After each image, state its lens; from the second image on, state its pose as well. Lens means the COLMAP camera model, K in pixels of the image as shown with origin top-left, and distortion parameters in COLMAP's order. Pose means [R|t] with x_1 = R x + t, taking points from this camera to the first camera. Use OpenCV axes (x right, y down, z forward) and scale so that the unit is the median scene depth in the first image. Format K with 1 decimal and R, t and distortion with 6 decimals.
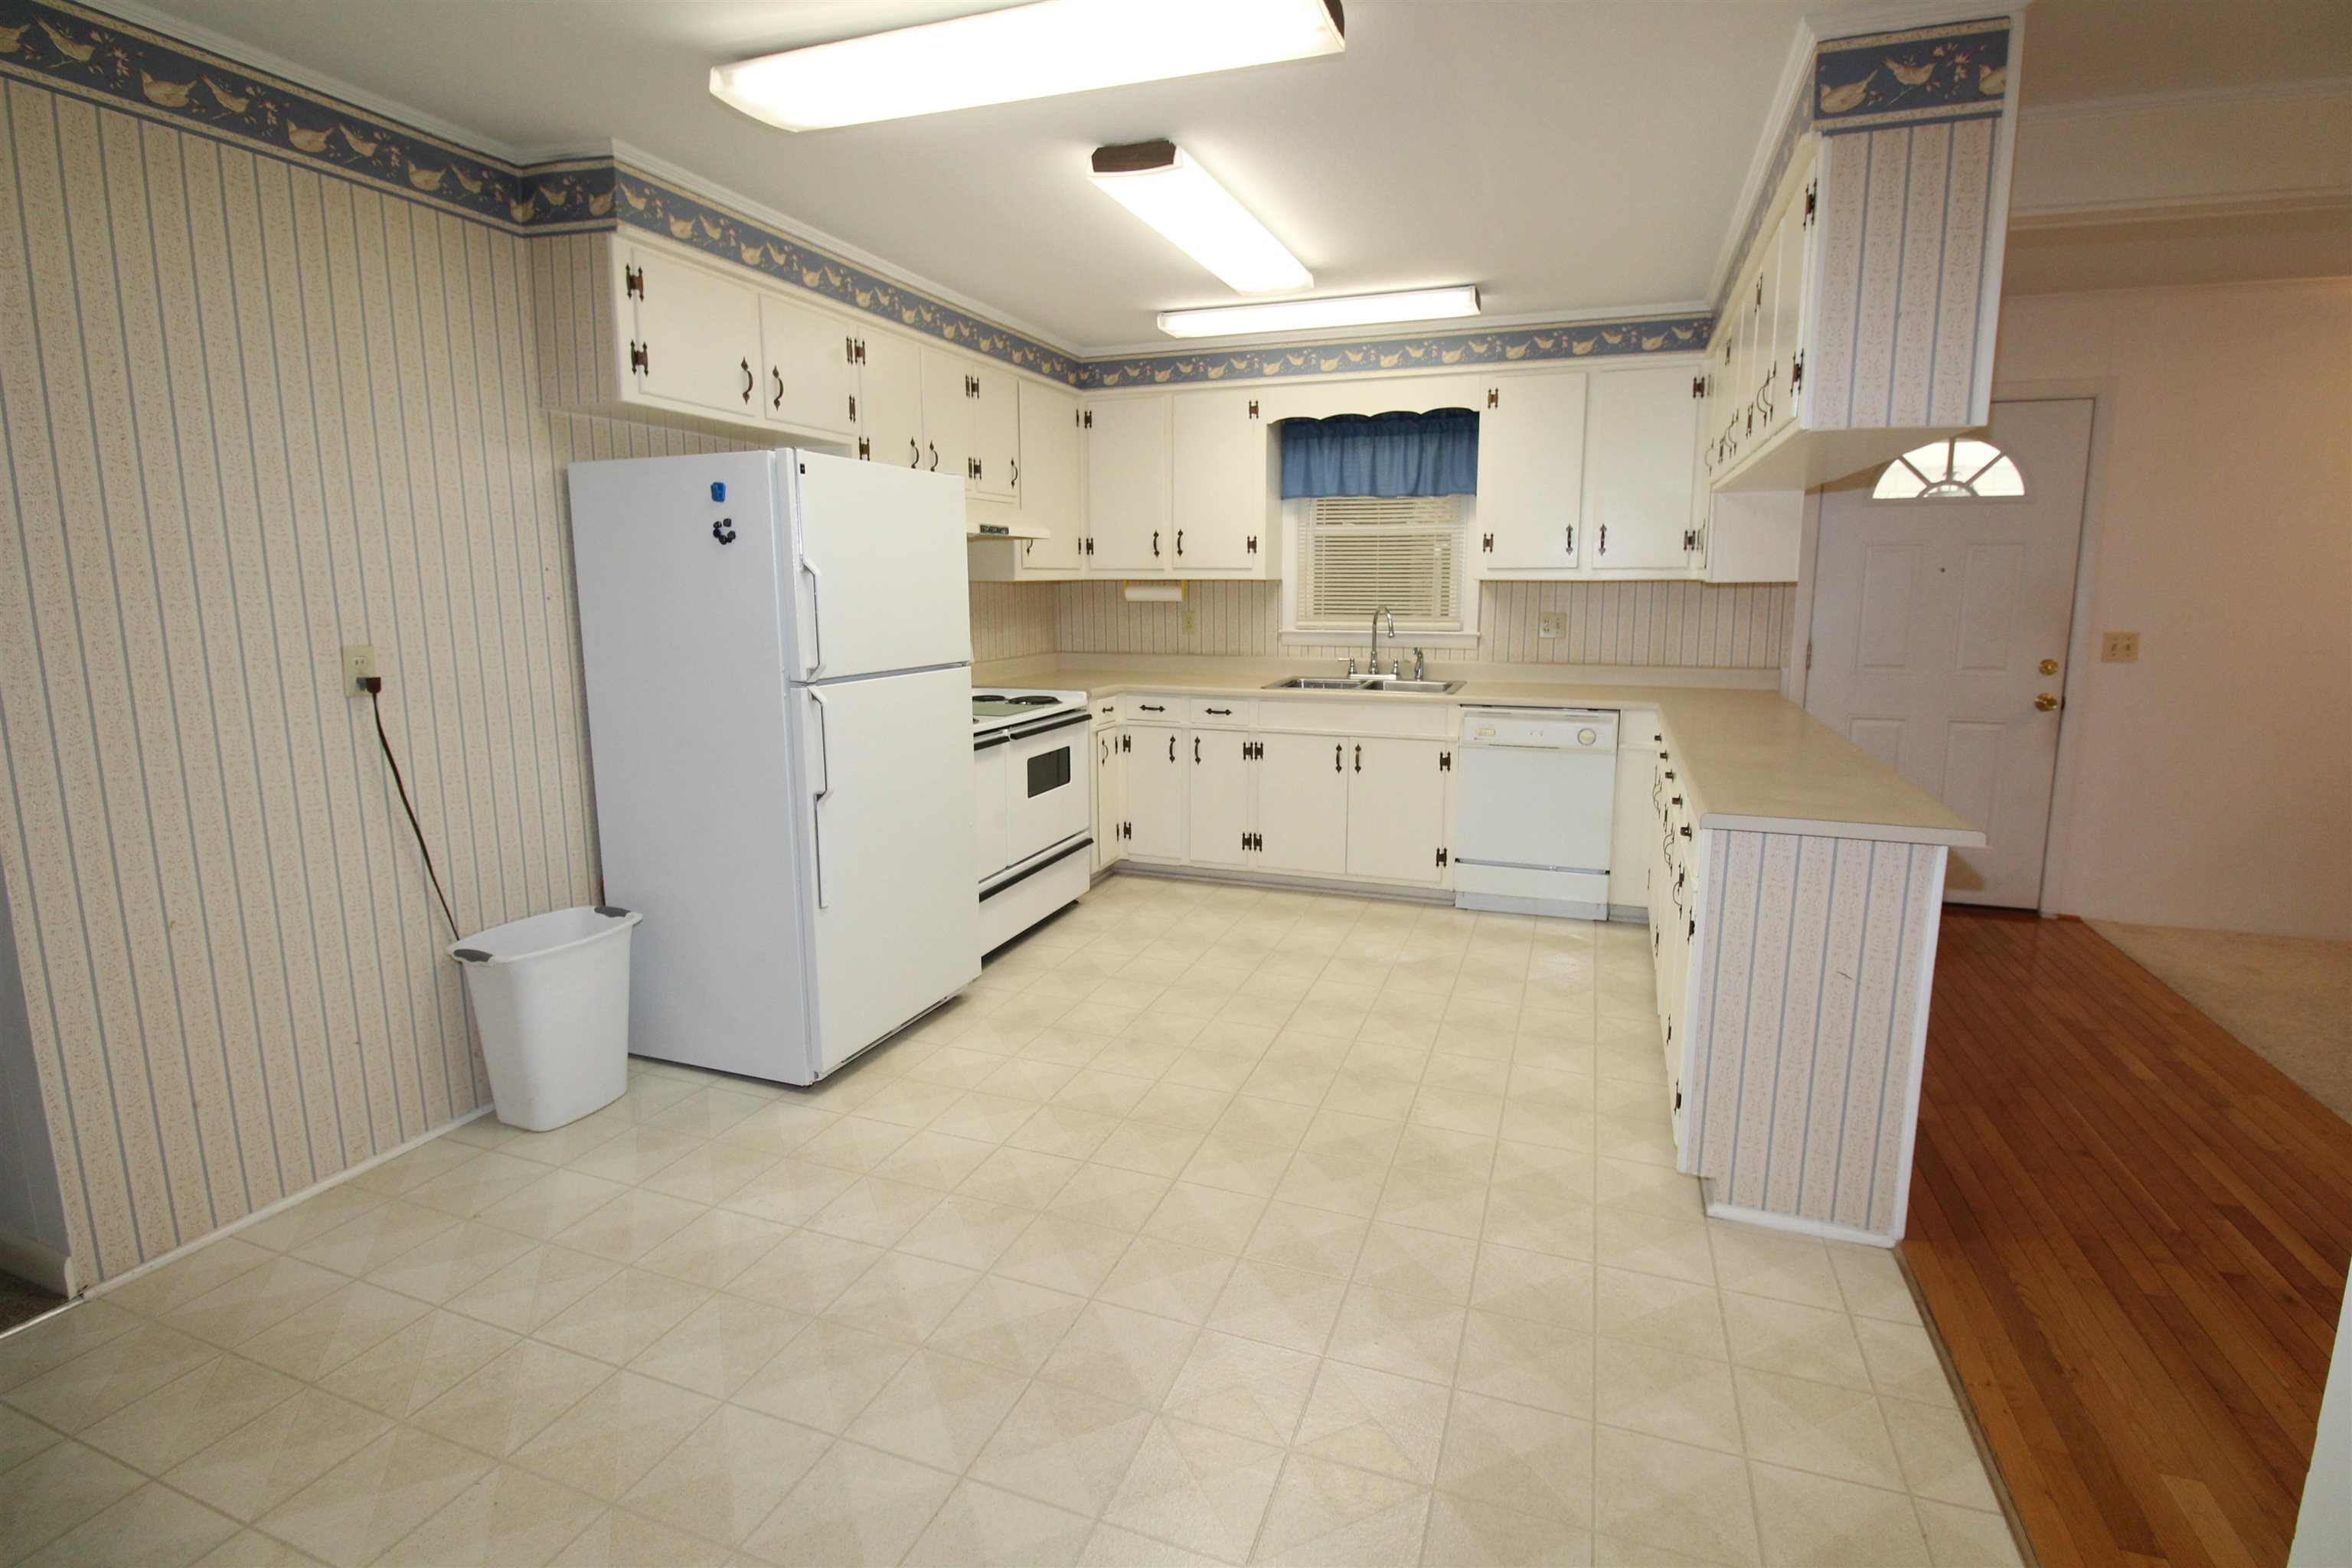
lens RADIAL K [[1094.6, 0, 1200.3], [0, 1094.6, 750.3], [0, 0, 1]] dist [0.004925, -0.016308]
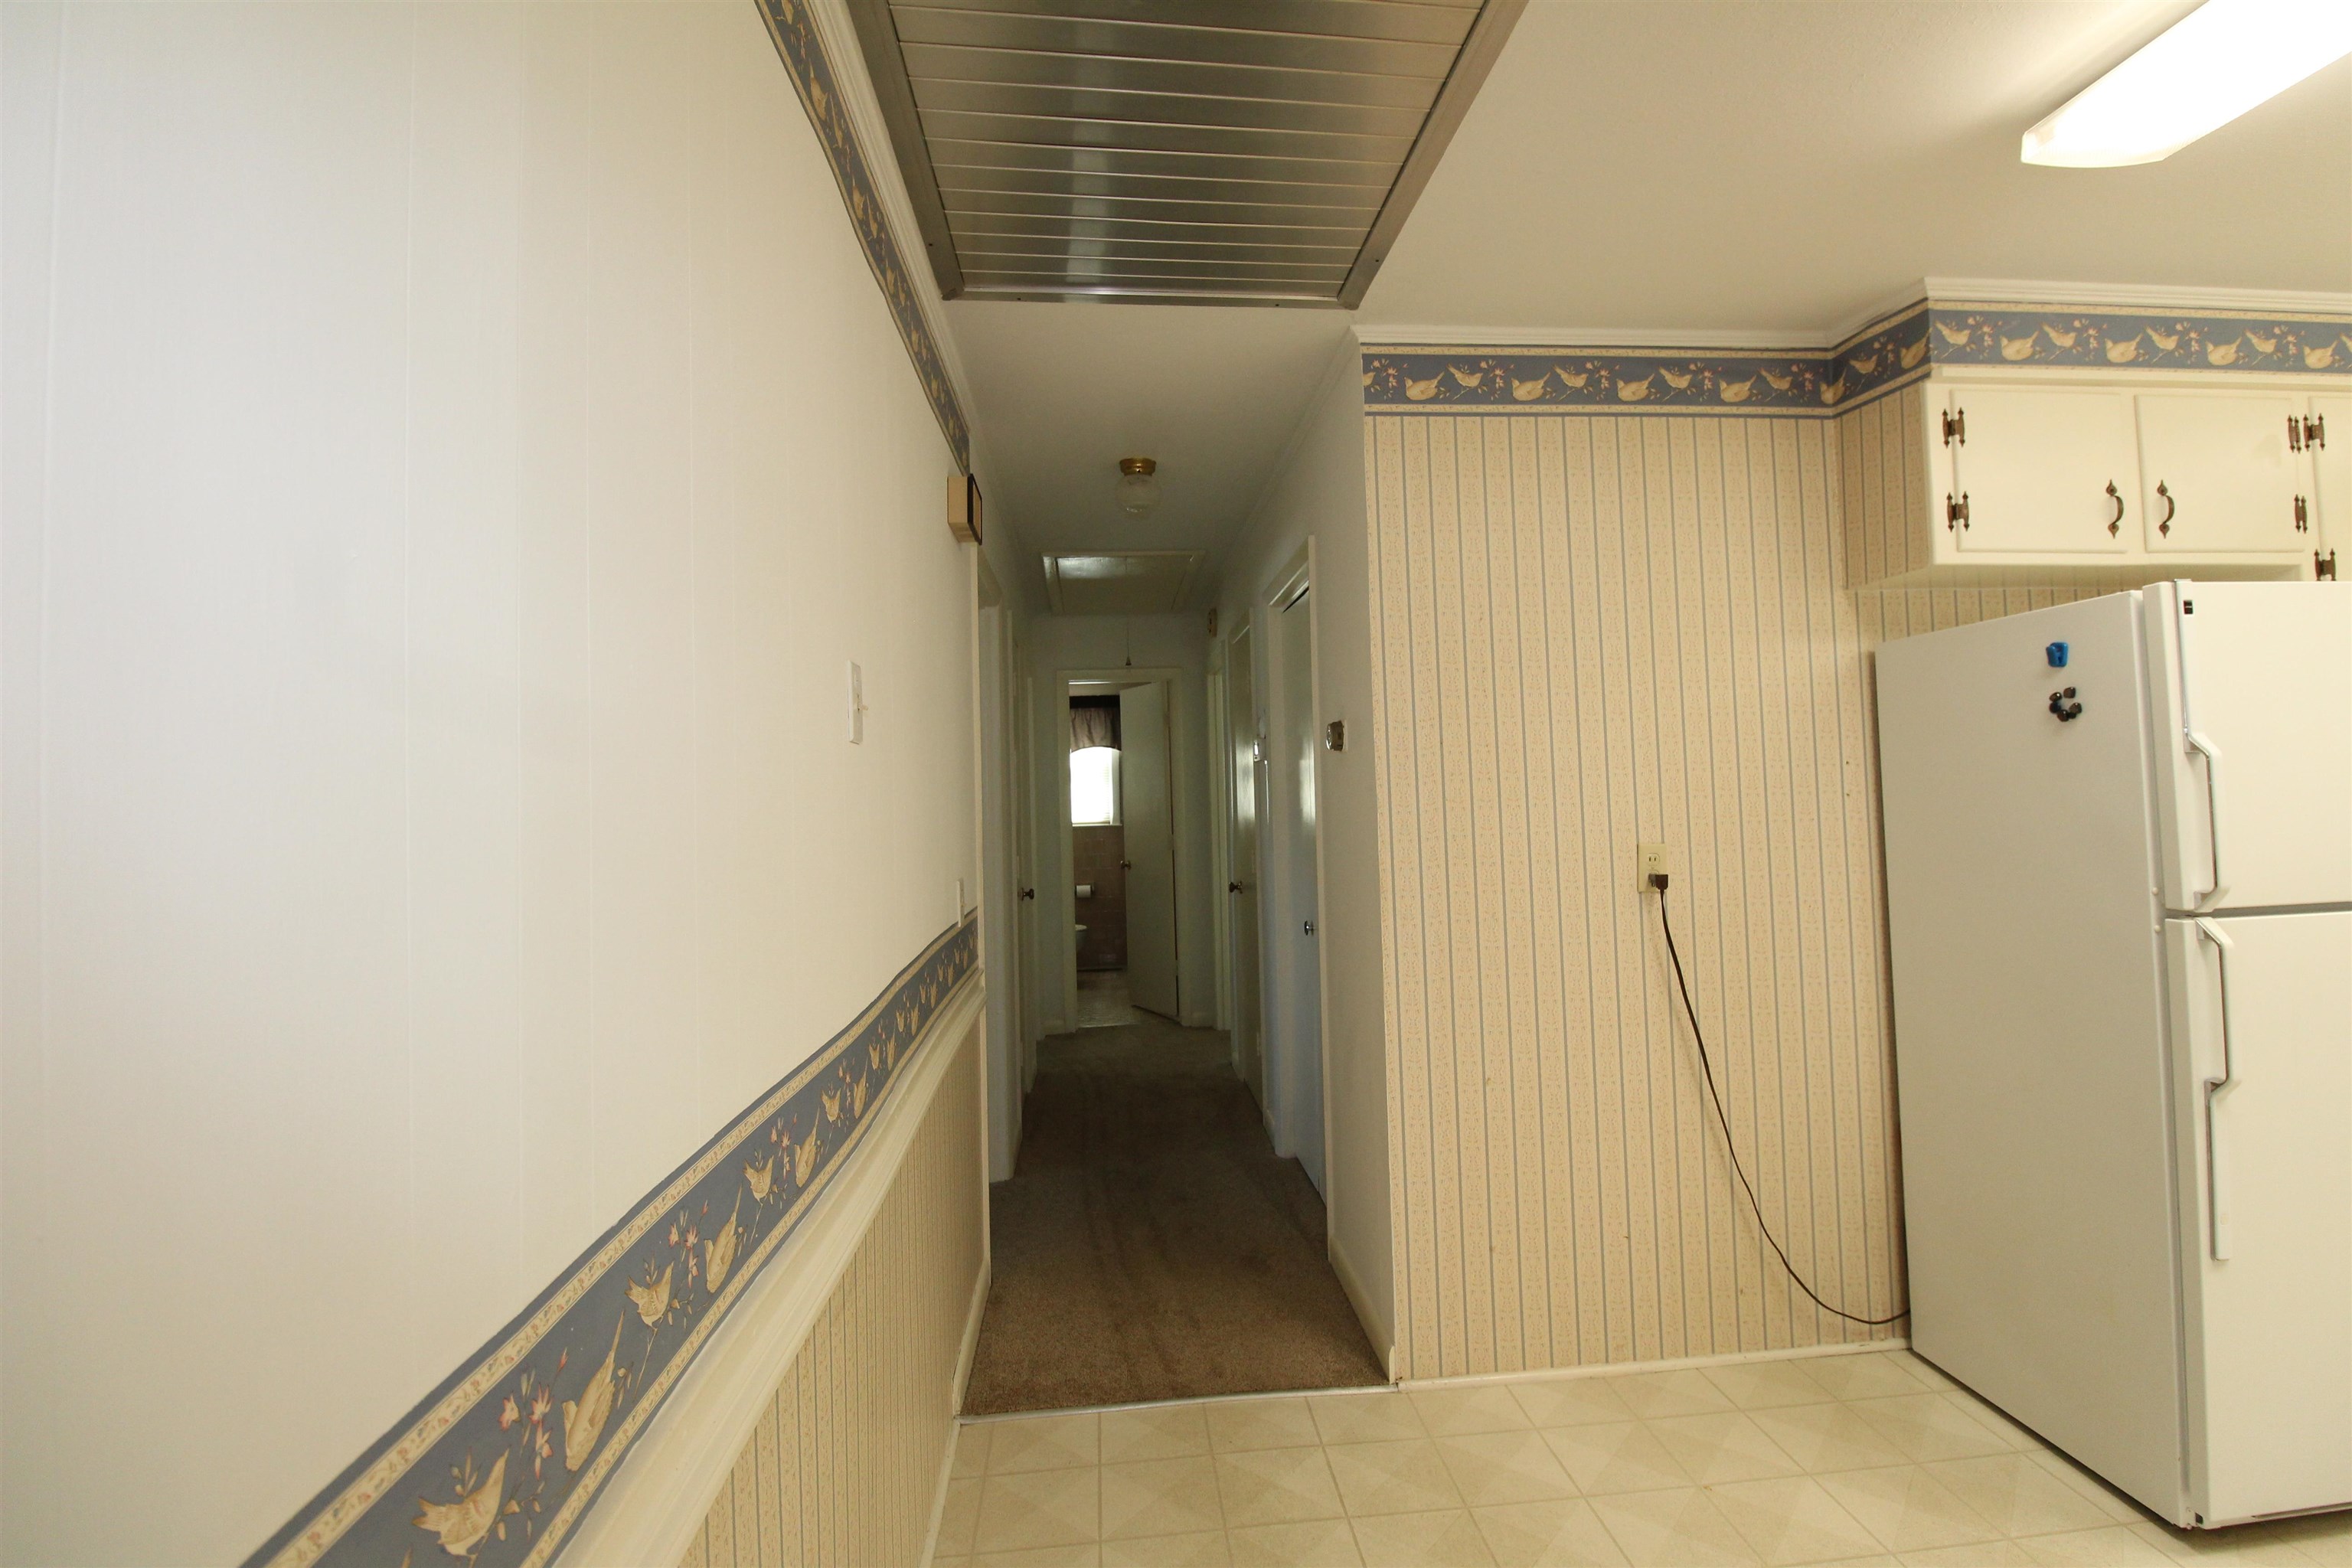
lens RADIAL K [[1094.6, 0, 1200.3], [0, 1094.6, 750.3], [0, 0, 1]] dist [0.004925, -0.016308]
pose [[0.426454, -0.048380, -0.903215, -0.007689], [-0.106990, 0.988860, -0.103483, -0.023974], [0.898159, 0.140765, 0.416527, 0.137737]]
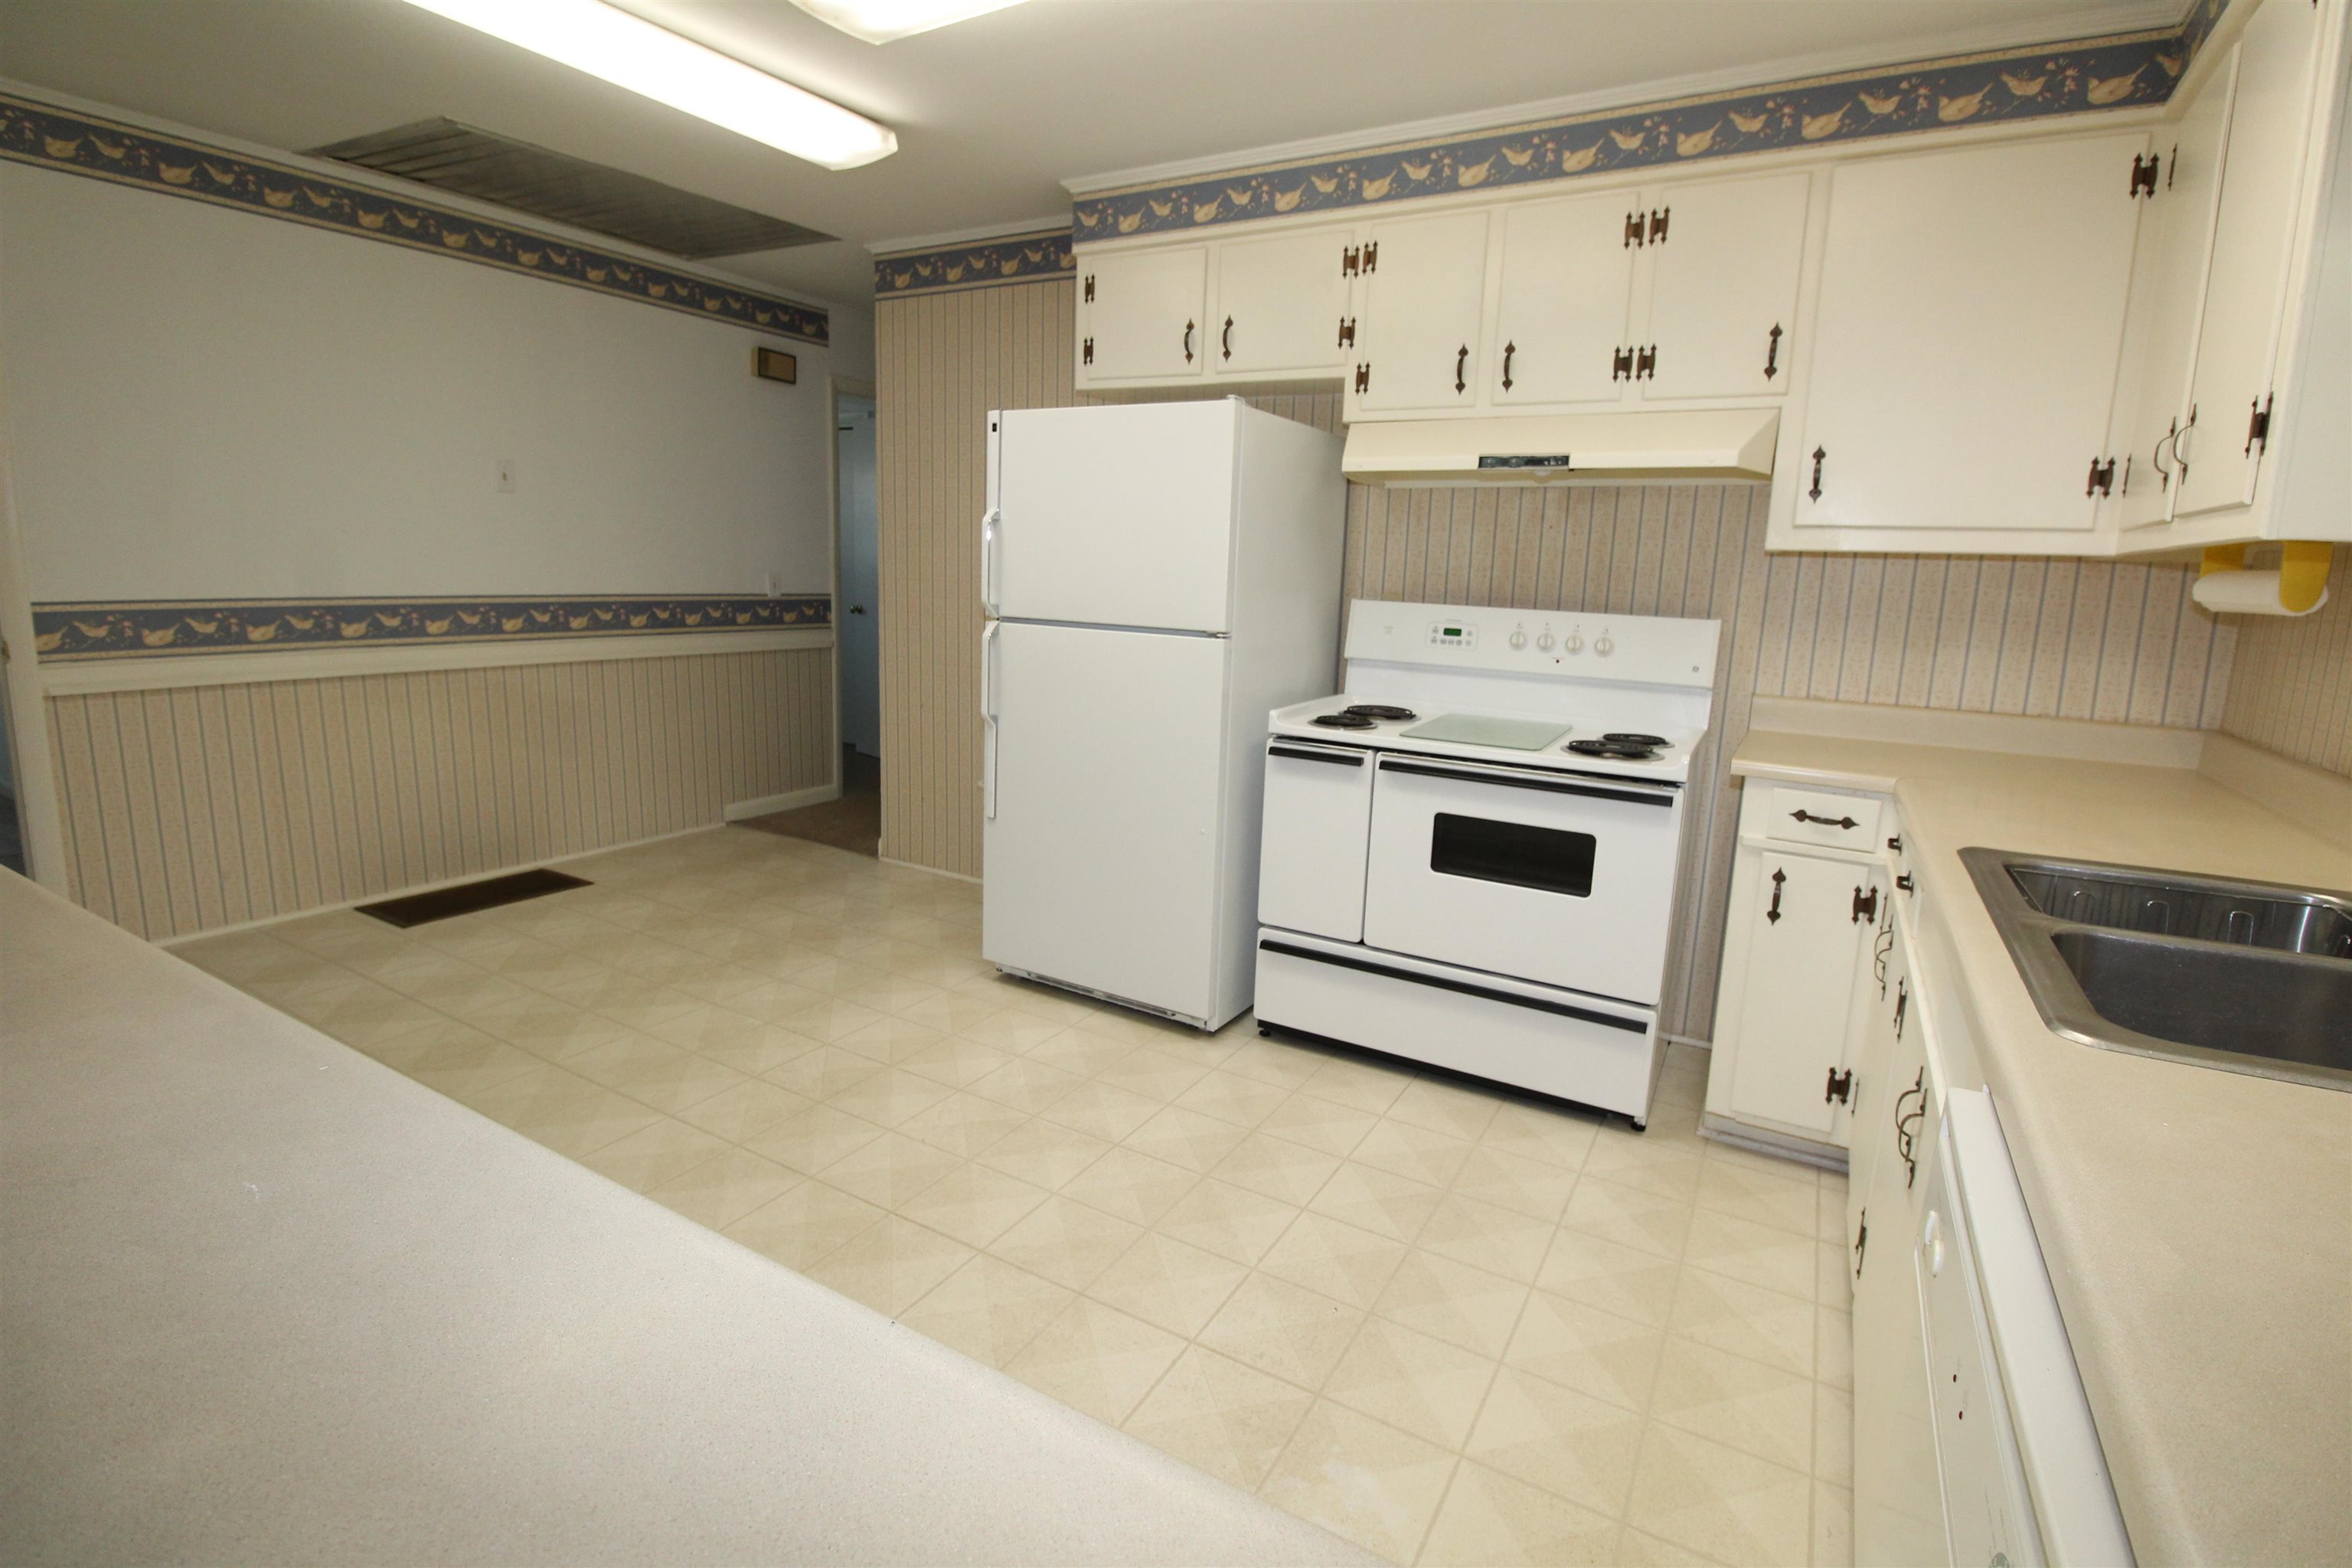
lens RADIAL K [[1094.6, 0, 1200.3], [0, 1094.6, 750.3], [0, 0, 1]] dist [0.004925, -0.016308]
pose [[-0.170597, 0.156959, -0.972759, 0.679209], [-0.186319, 0.964283, 0.188267, -0.169964], [0.967565, 0.213361, -0.135260, 1.291291]]
